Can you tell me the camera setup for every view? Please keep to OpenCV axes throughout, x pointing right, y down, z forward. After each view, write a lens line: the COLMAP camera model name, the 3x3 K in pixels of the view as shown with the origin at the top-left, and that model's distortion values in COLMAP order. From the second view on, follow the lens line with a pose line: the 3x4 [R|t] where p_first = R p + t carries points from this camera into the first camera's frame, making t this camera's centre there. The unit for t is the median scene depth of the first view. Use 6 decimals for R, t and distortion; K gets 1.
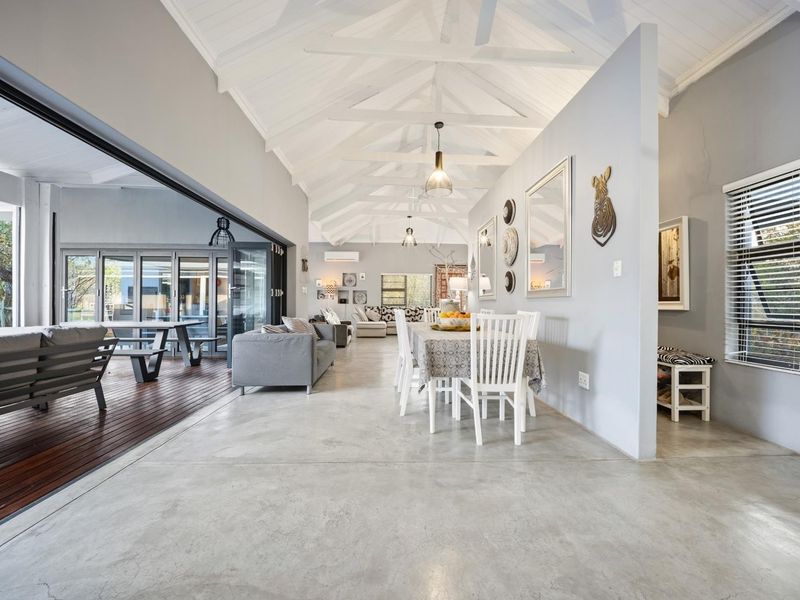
lens RADIAL K [[314.2, 0, 399.4], [0, 314.2, 300.5], [0, 0, 1]] dist [-0.006627, -0.001599]
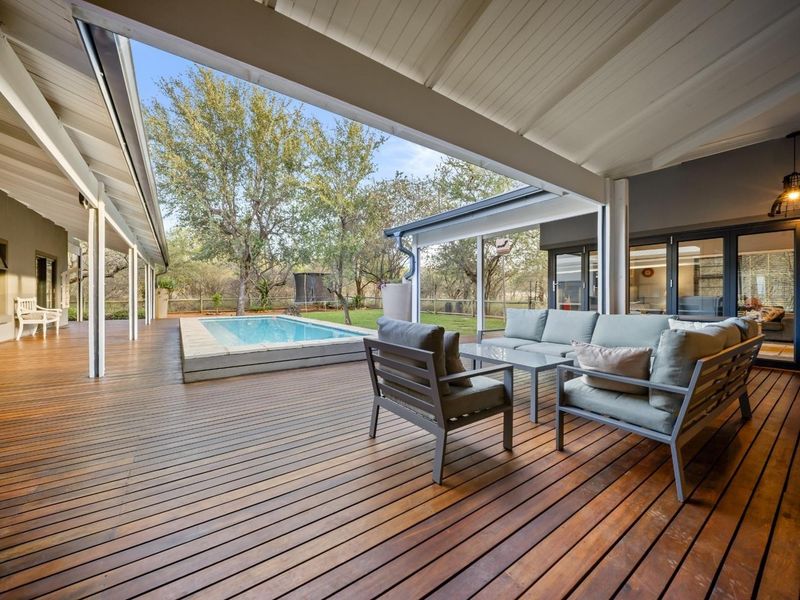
lens RADIAL K [[314.2, 0, 399.8], [0, 314.2, 298.6], [0, 0, 1]] dist [-0.006627, -0.001599]
pose [[0.551600, 0.005224, -0.834092, -0.516782], [-0.000211, 0.999981, 0.006123, 0.016691], [0.834109, -0.003201, 0.551591, -0.161605]]
